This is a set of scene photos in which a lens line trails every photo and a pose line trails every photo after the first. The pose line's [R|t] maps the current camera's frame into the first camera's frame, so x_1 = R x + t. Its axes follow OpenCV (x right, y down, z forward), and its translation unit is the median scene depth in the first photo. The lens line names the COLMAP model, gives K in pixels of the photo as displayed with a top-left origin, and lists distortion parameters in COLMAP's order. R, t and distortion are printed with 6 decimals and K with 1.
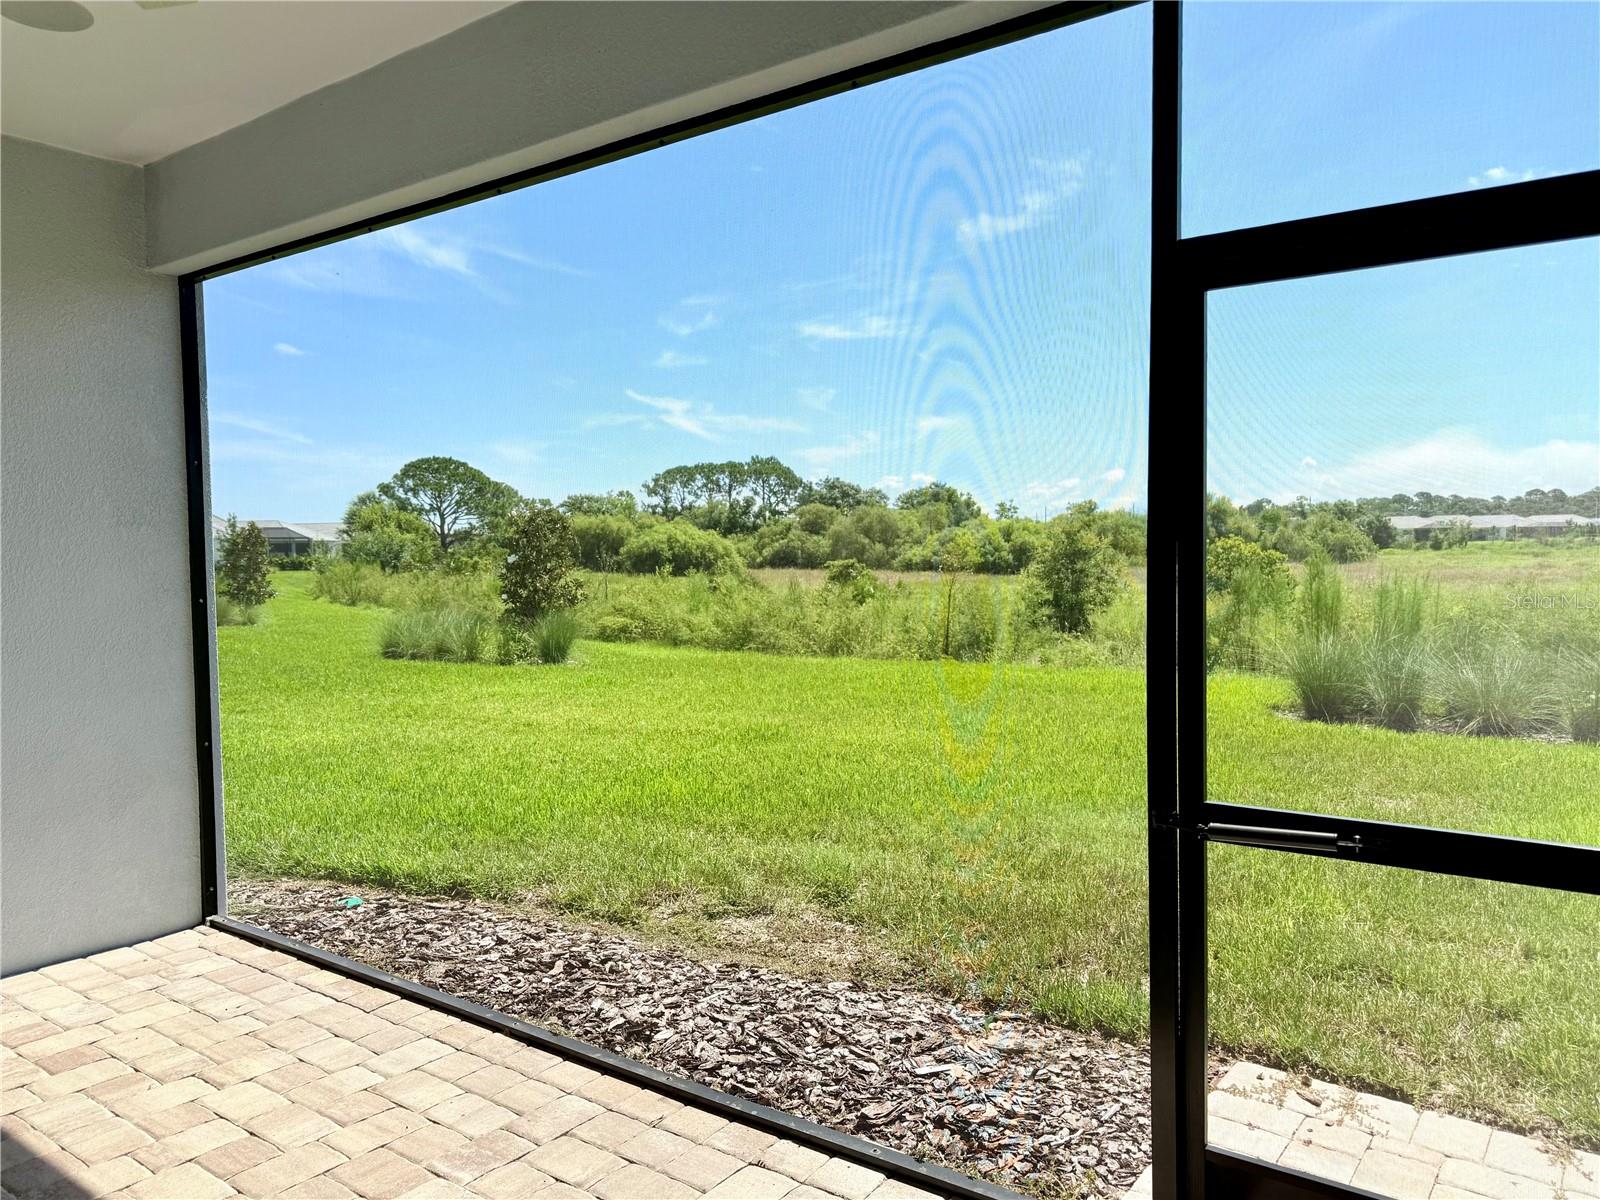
lens RADIAL K [[1147.6, 0, 800.0], [0, 1147.6, 600.0], [0, 0, 1]] dist [0.049629, -0.005314]
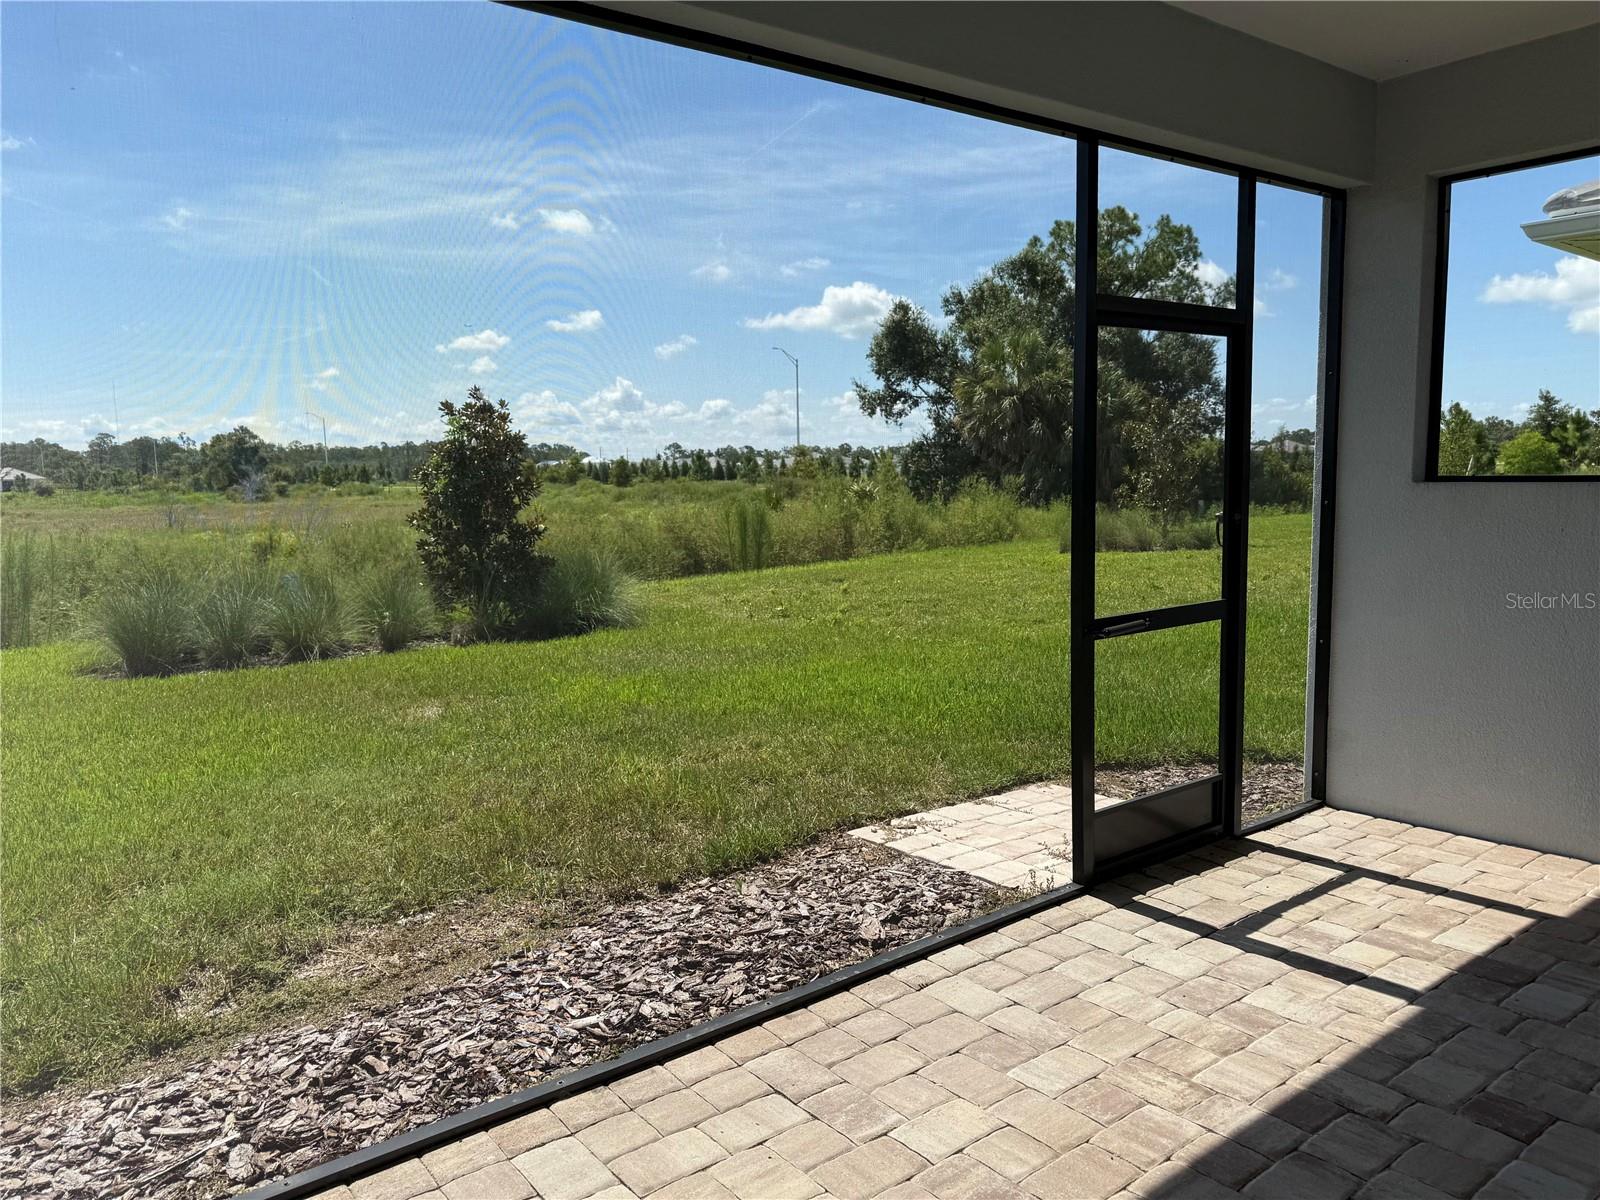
lens RADIAL K [[1147.6, 0, 800.0], [0, 1147.6, 600.0], [0, 0, 1]] dist [0.049629, -0.005314]
pose [[0.241641, -0.087766, 0.966389, -1.071671], [0.053134, 0.995604, 0.077134, -0.010438], [-0.968910, 0.032709, 0.245242, 0.737659]]
